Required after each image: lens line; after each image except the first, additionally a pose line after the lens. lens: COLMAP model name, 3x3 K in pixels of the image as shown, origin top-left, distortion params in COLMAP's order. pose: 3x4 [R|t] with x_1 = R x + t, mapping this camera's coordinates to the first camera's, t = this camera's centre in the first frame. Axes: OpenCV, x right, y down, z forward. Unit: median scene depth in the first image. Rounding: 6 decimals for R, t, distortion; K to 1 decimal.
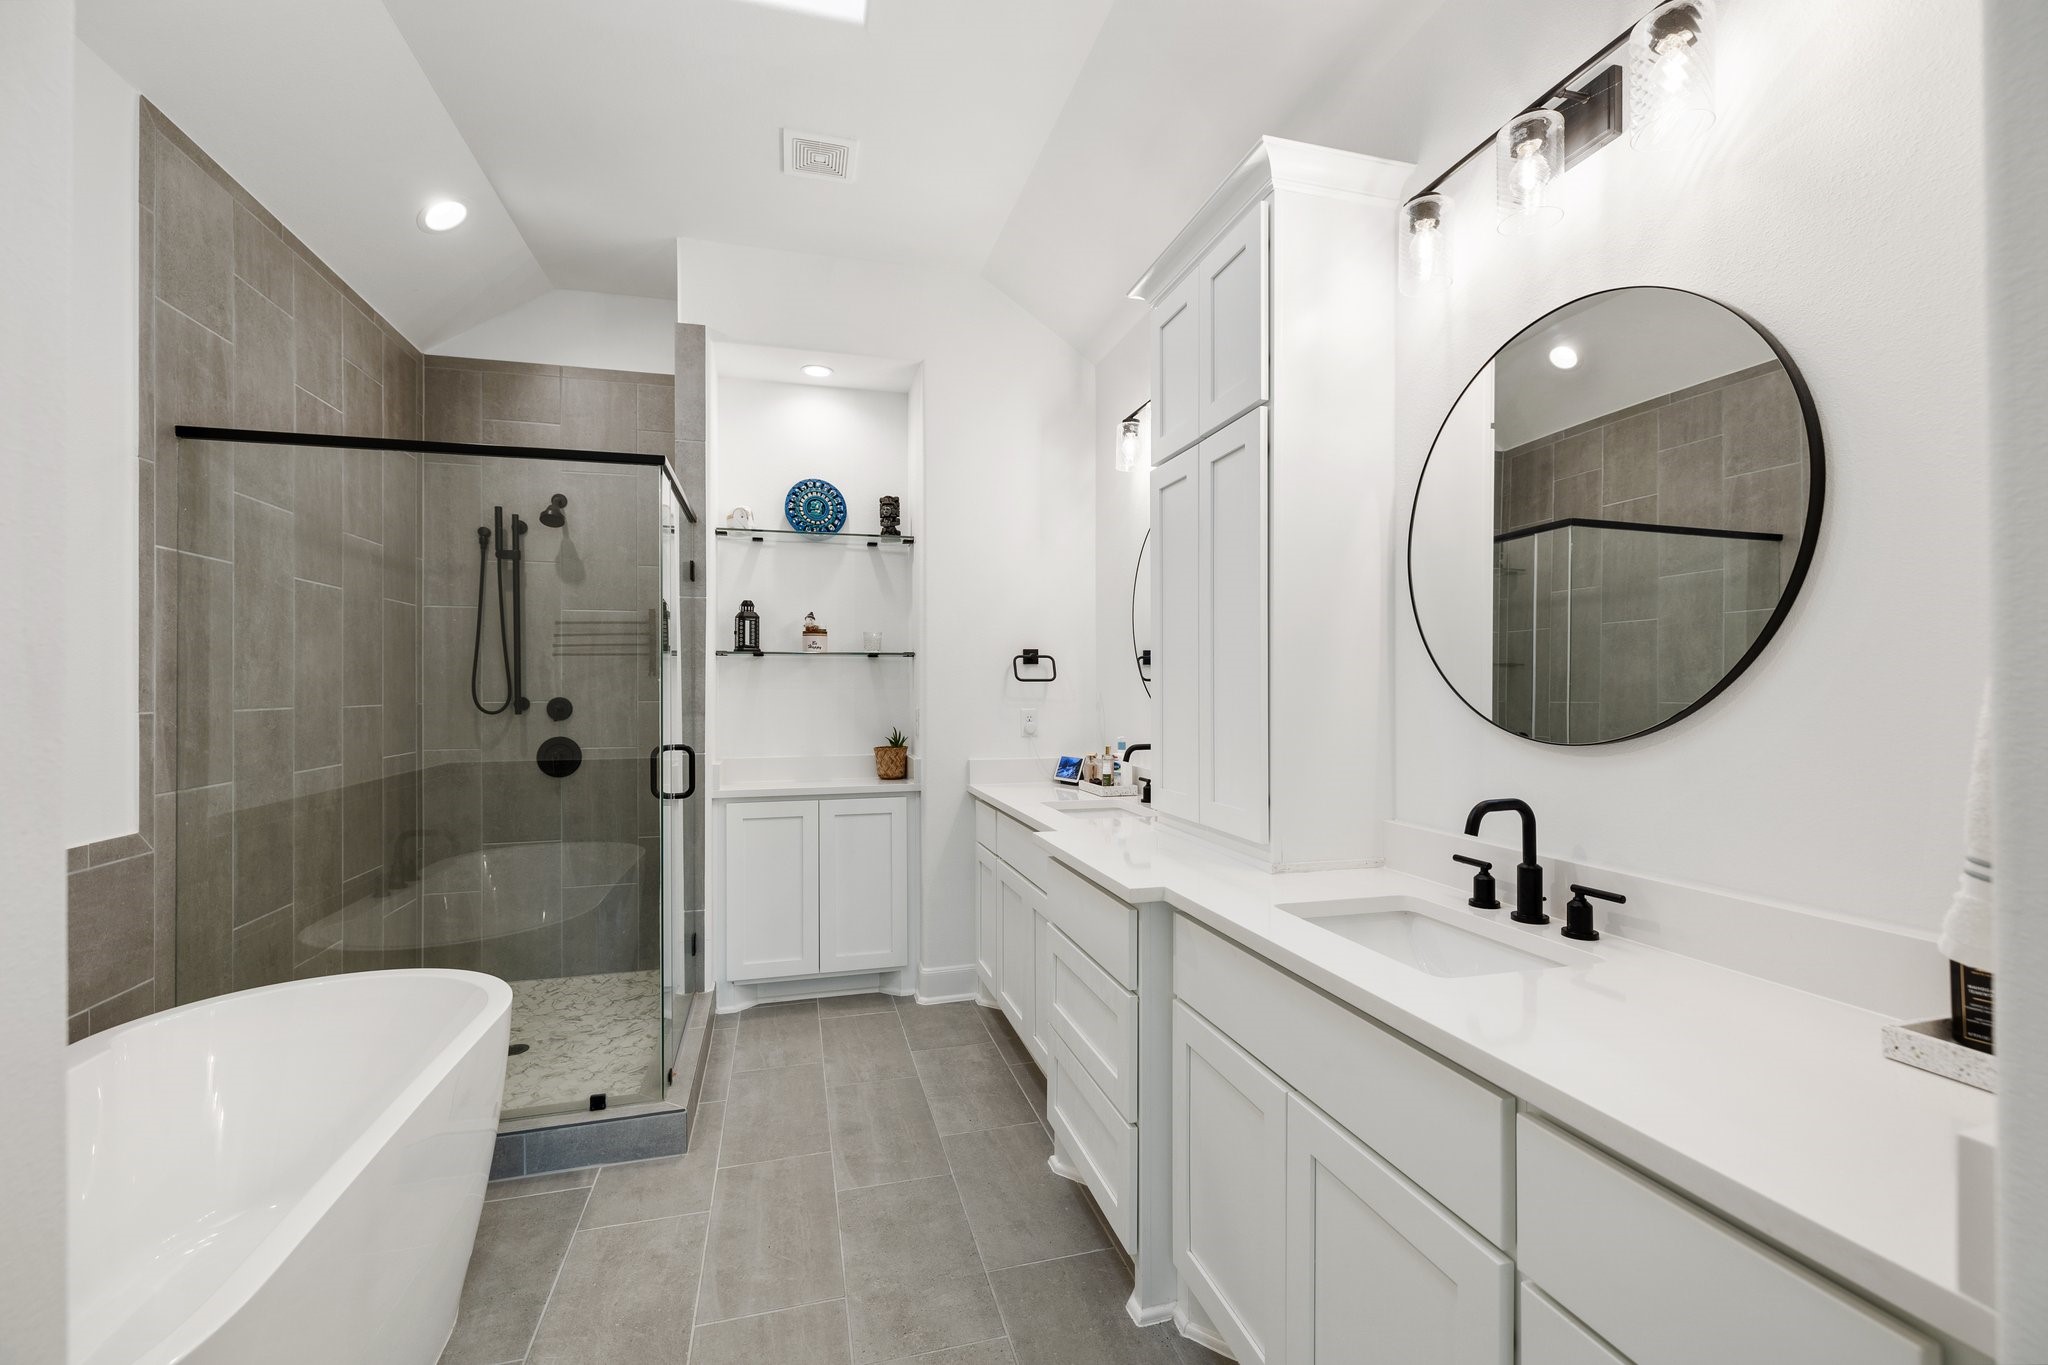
lens RADIAL K [[862.0, 0, 1025.1], [0, 862.0, 698.0], [0, 0, 1]] dist [-0.000332, -0.000342]
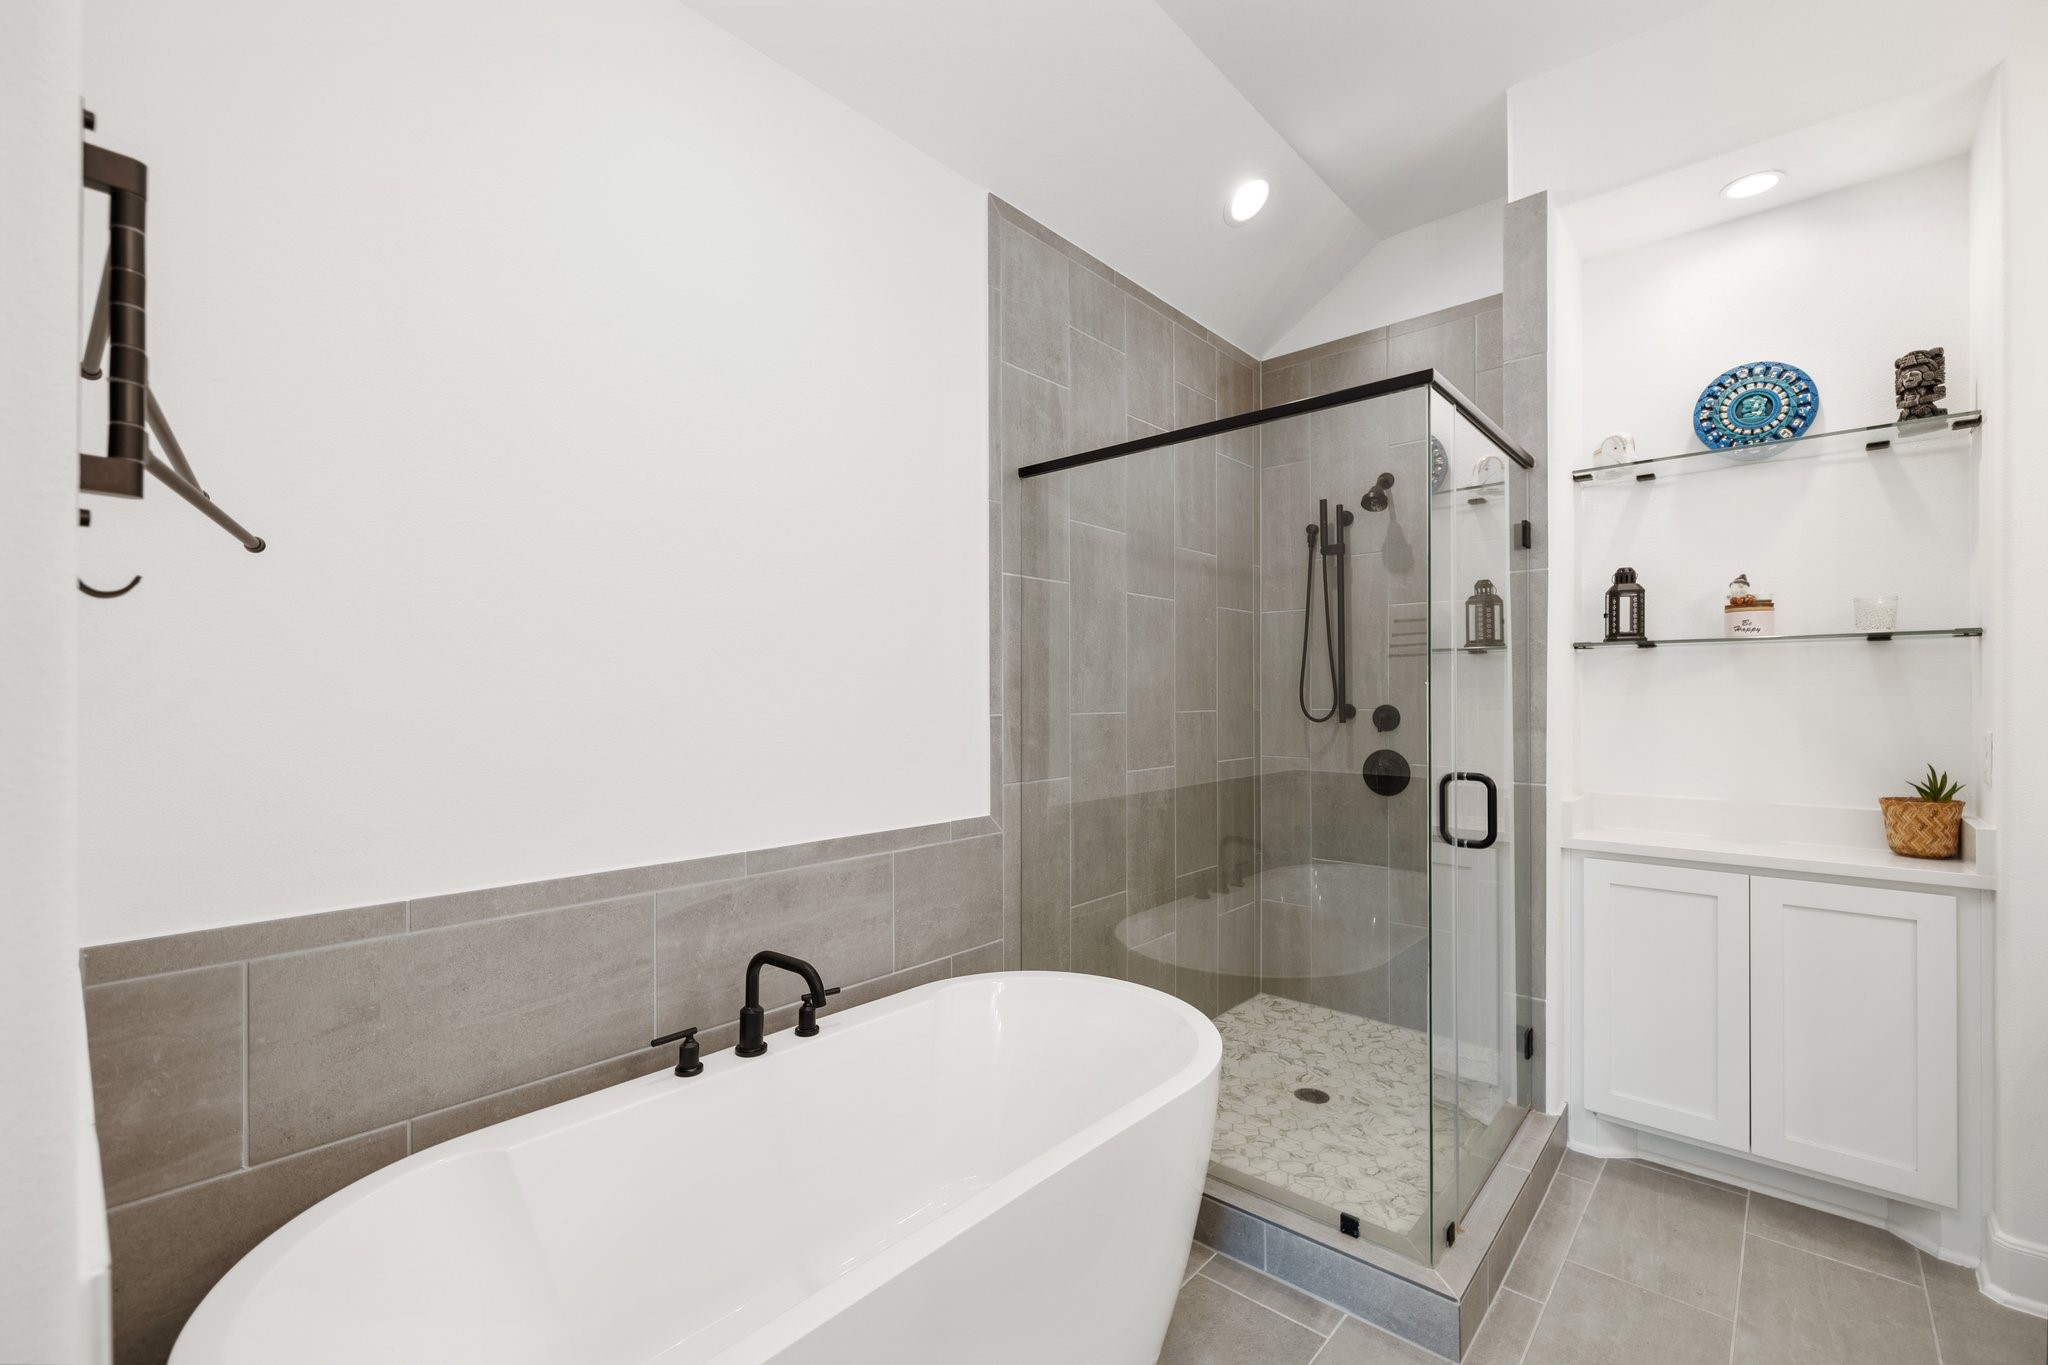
lens RADIAL K [[862.0, 0, 1025.1], [0, 862.0, 698.0], [0, 0, 1]] dist [-0.000332, -0.000342]
pose [[0.541314, 0.003455, -0.840814, -0.000838], [-0.010151, 0.999946, -0.002427, -0.002092], [0.840760, 0.009849, 0.541319, 0.248099]]
